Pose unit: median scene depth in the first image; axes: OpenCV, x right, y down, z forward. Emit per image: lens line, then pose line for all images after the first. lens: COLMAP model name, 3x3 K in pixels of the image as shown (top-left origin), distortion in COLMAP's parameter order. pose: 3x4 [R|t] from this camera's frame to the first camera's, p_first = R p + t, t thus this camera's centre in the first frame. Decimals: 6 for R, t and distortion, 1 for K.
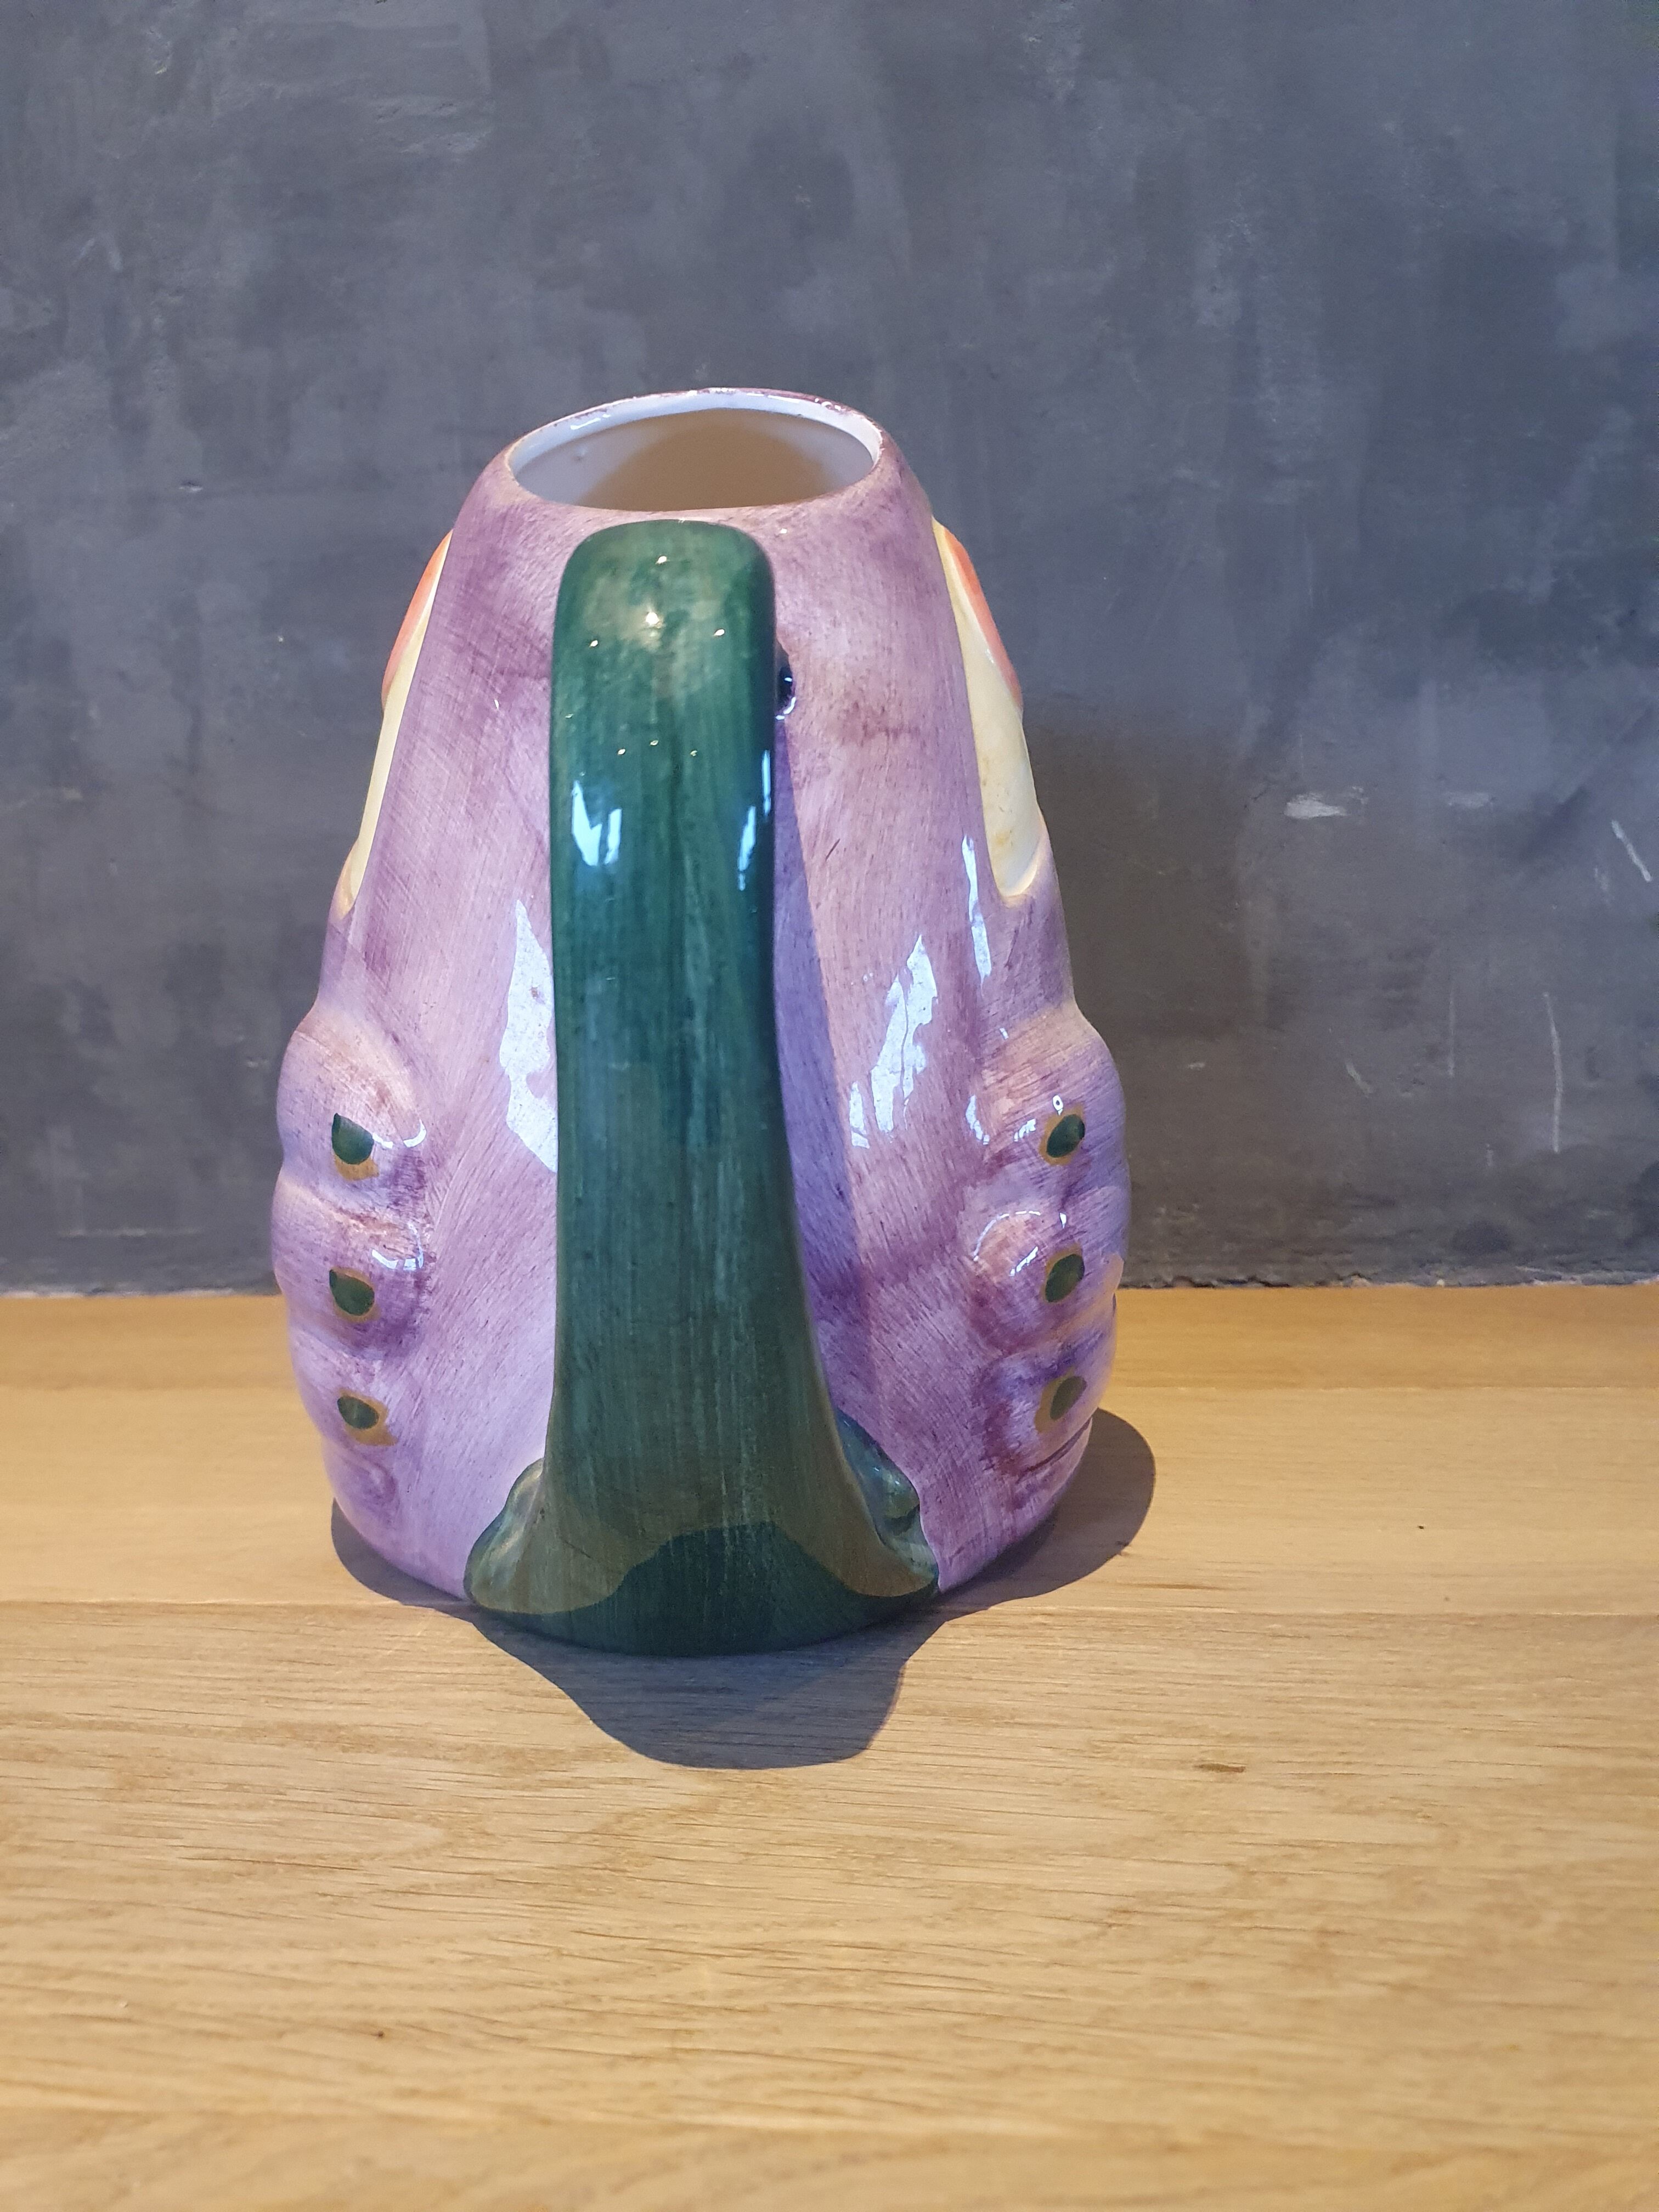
lens RADIAL K [[1813.9, 0, 797.9], [0, 1813.9, 1122.2], [0, 0, 1]] dist [-0.006627, 0.038934]
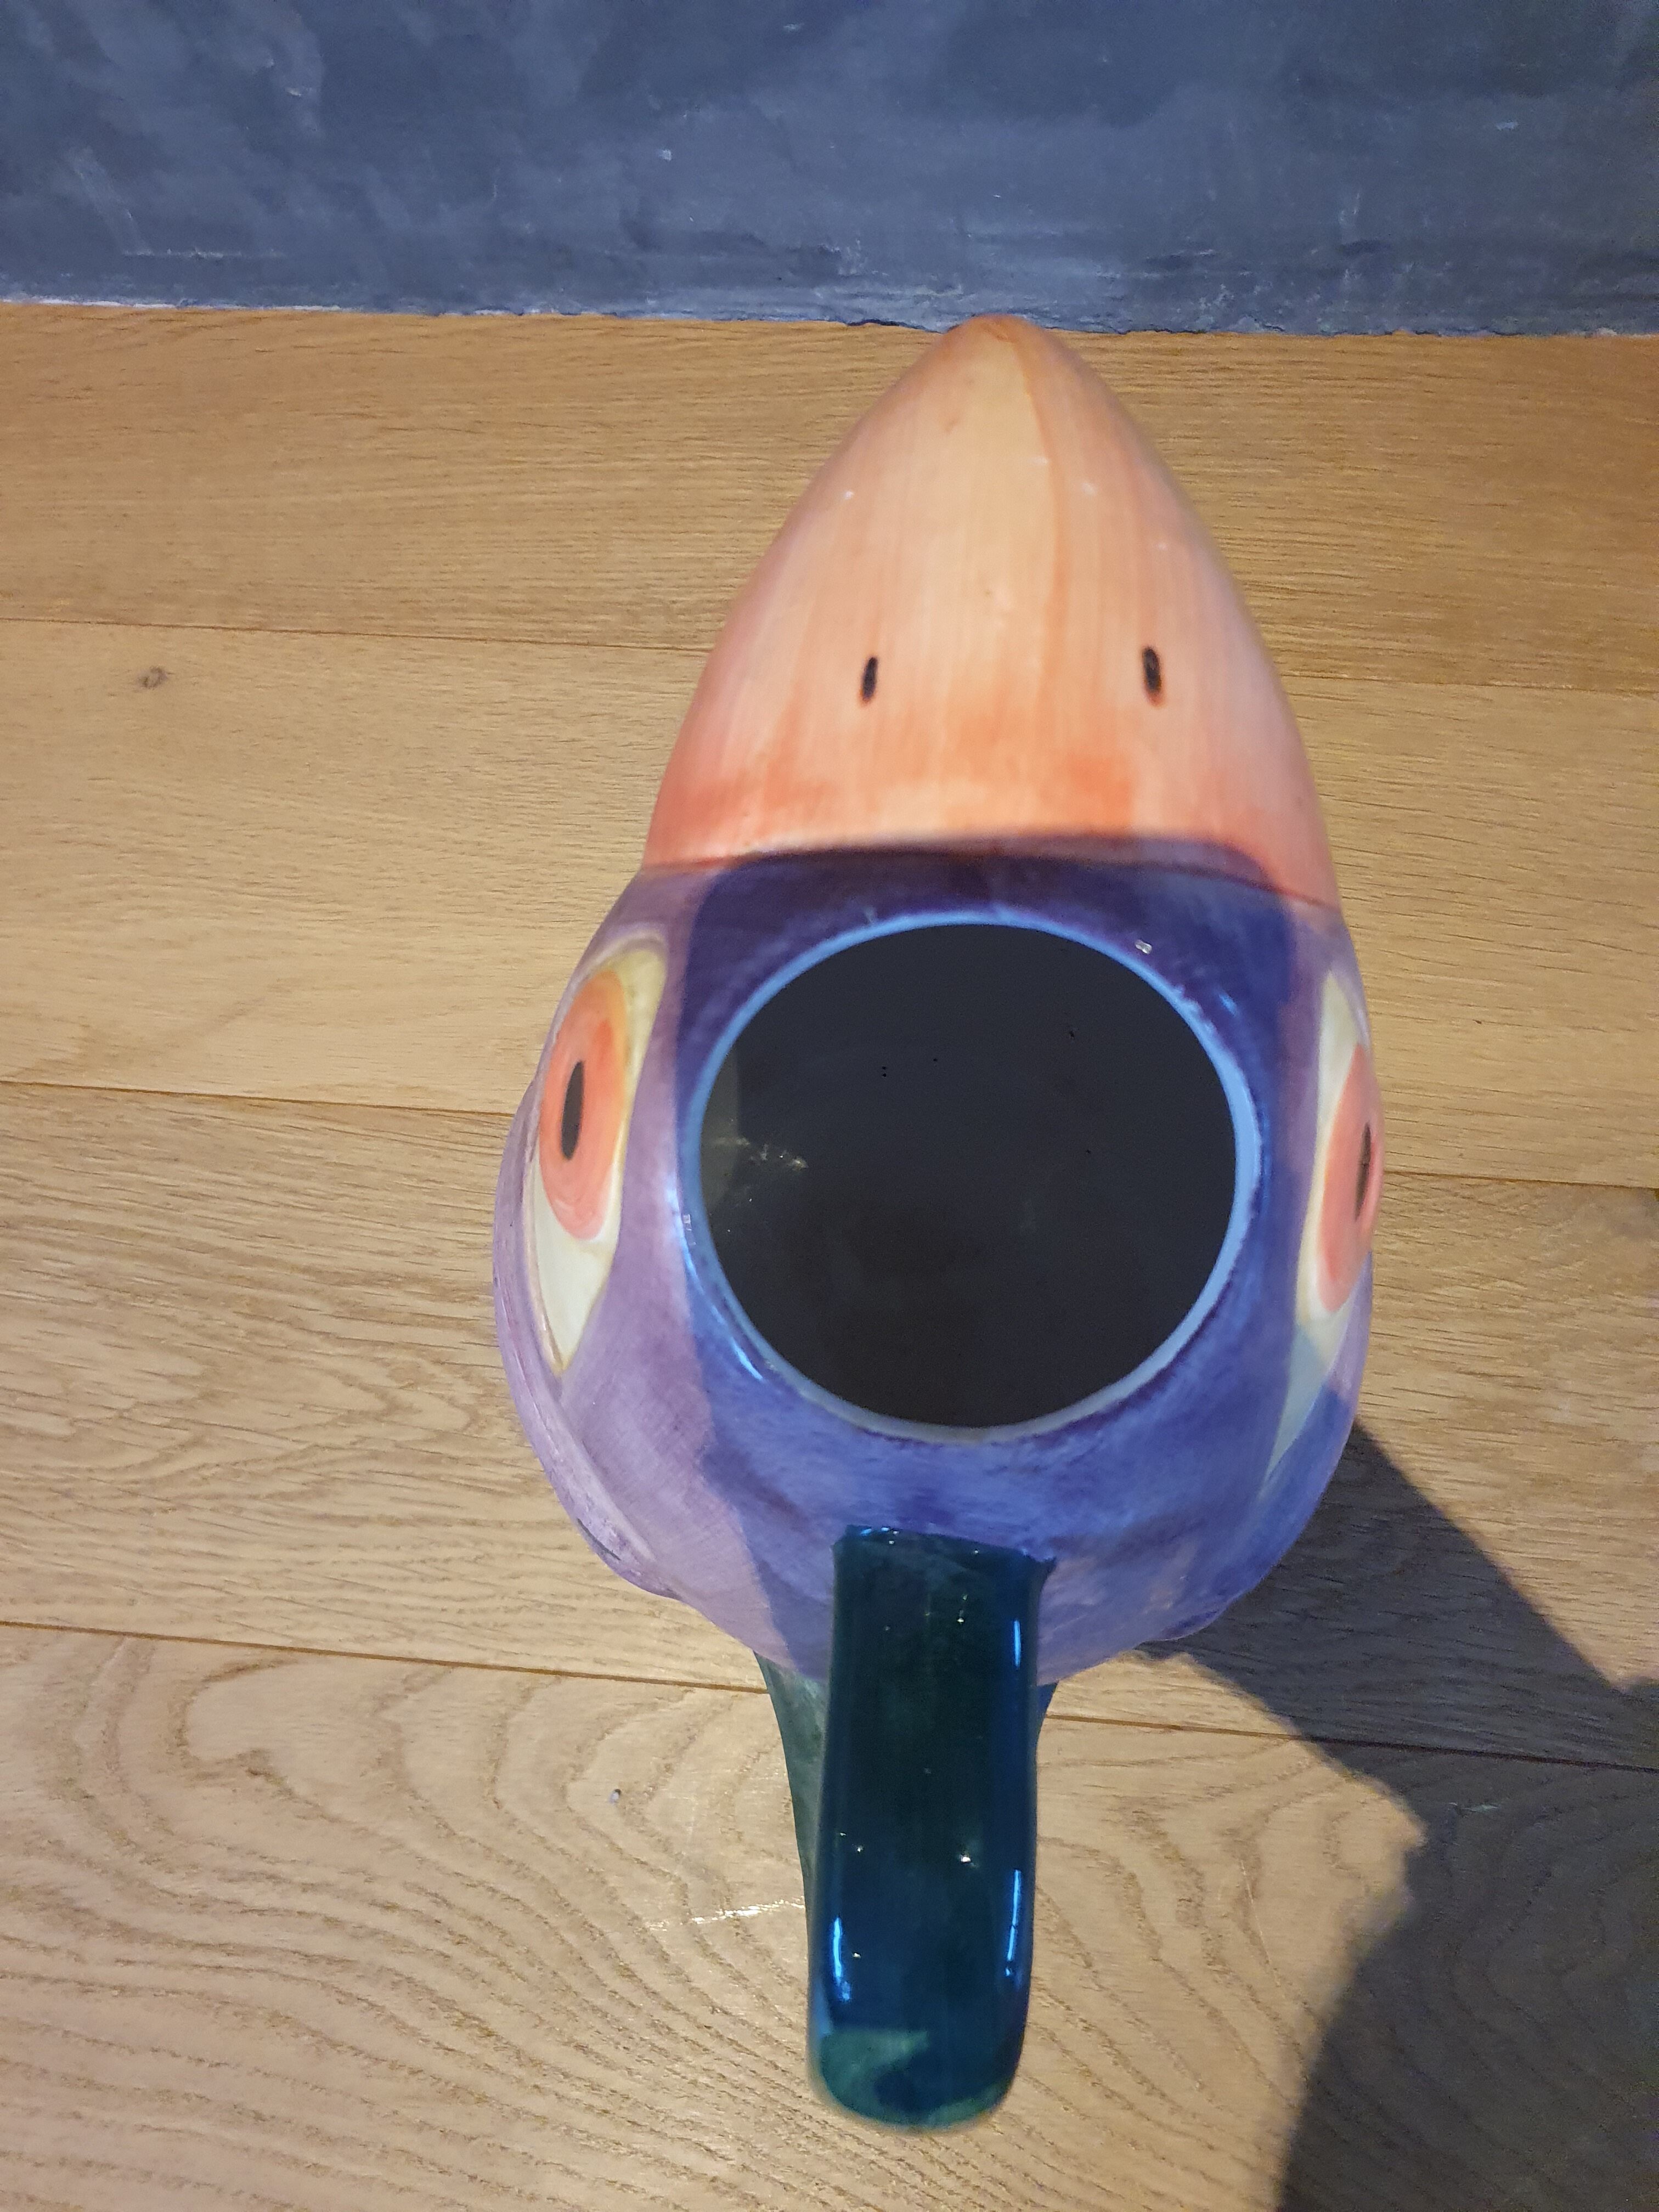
lens RADIAL K [[1813.9, 0, 833.4], [0, 1813.9, 1108.3], [0, 0, 1]] dist [-0.006627, 0.038934]
pose [[0.999949, 0.005412, -0.008571, -0.107230], [0.005922, 0.374379, 0.927257, -1.061669], [0.008227, -0.927260, 0.374328, 0.543507]]
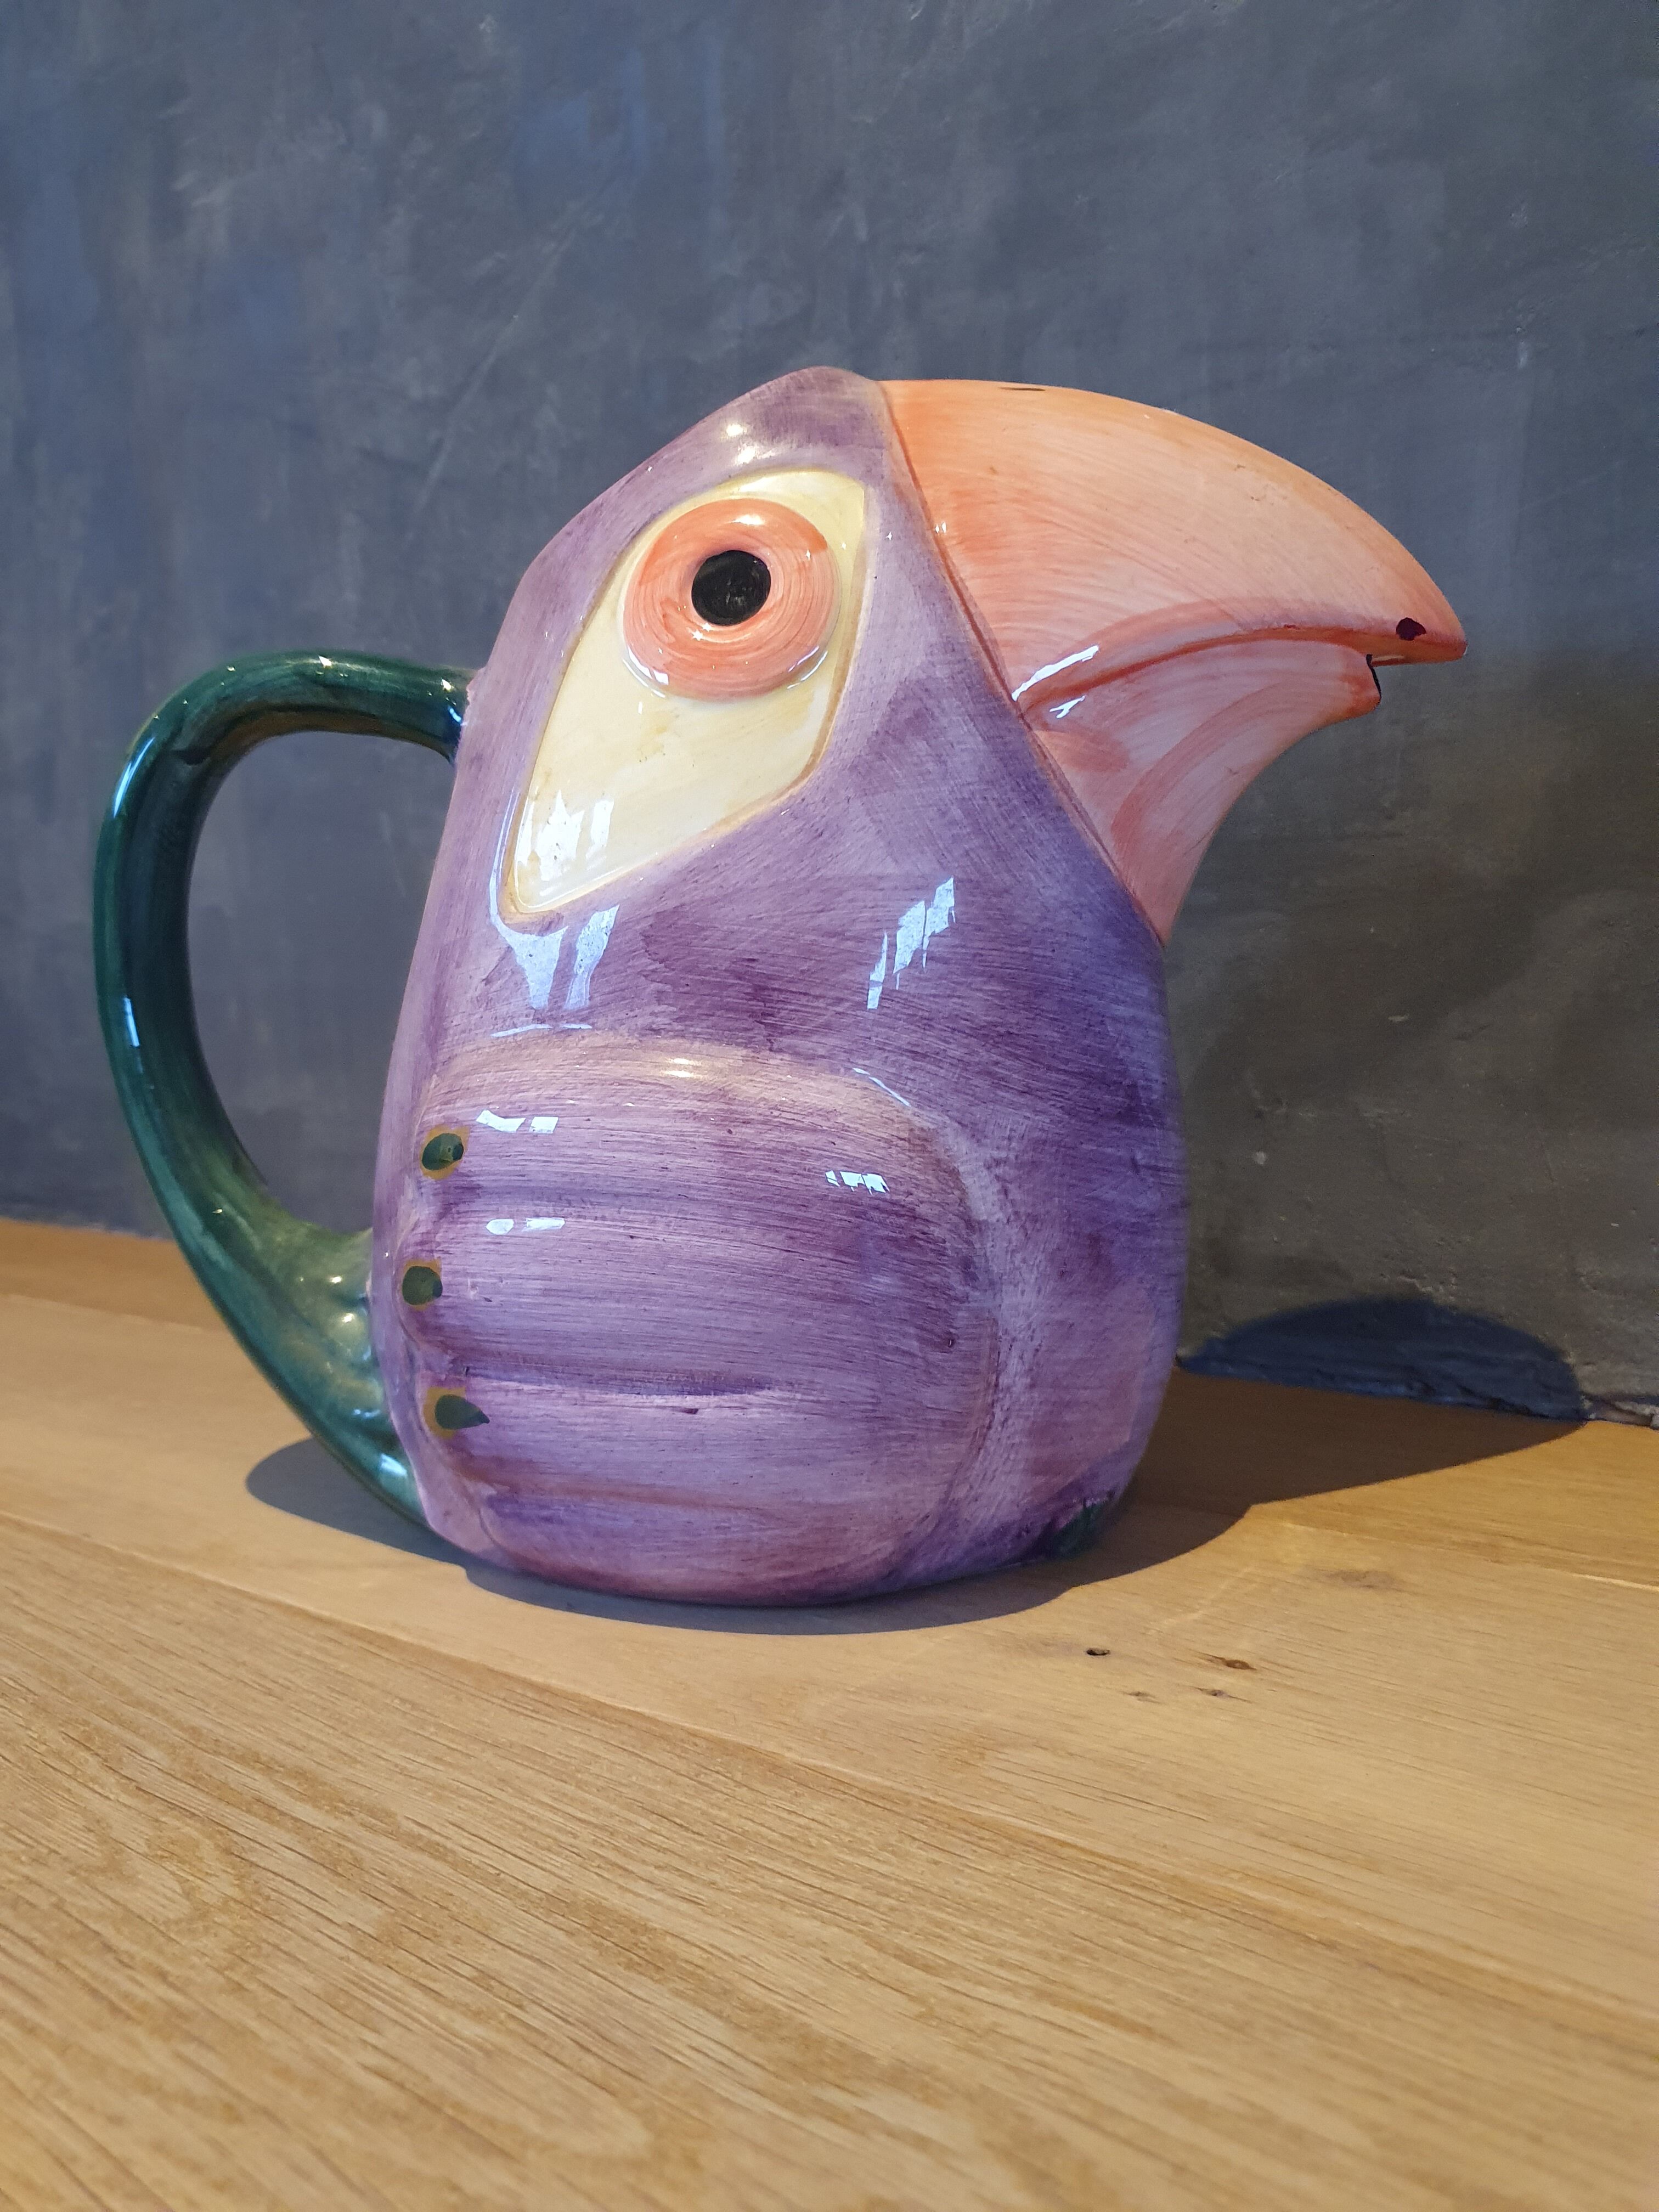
lens RADIAL K [[1813.9, 0, 773.0], [0, 1813.9, 1111.7], [0, 0, 1]] dist [-0.006627, 0.038934]
pose [[0.850236, 0.051351, -0.523892, 0.174937], [-0.062657, 0.998028, -0.003863, -0.018333], [0.522660, 0.036110, 0.851776, 0.325016]]
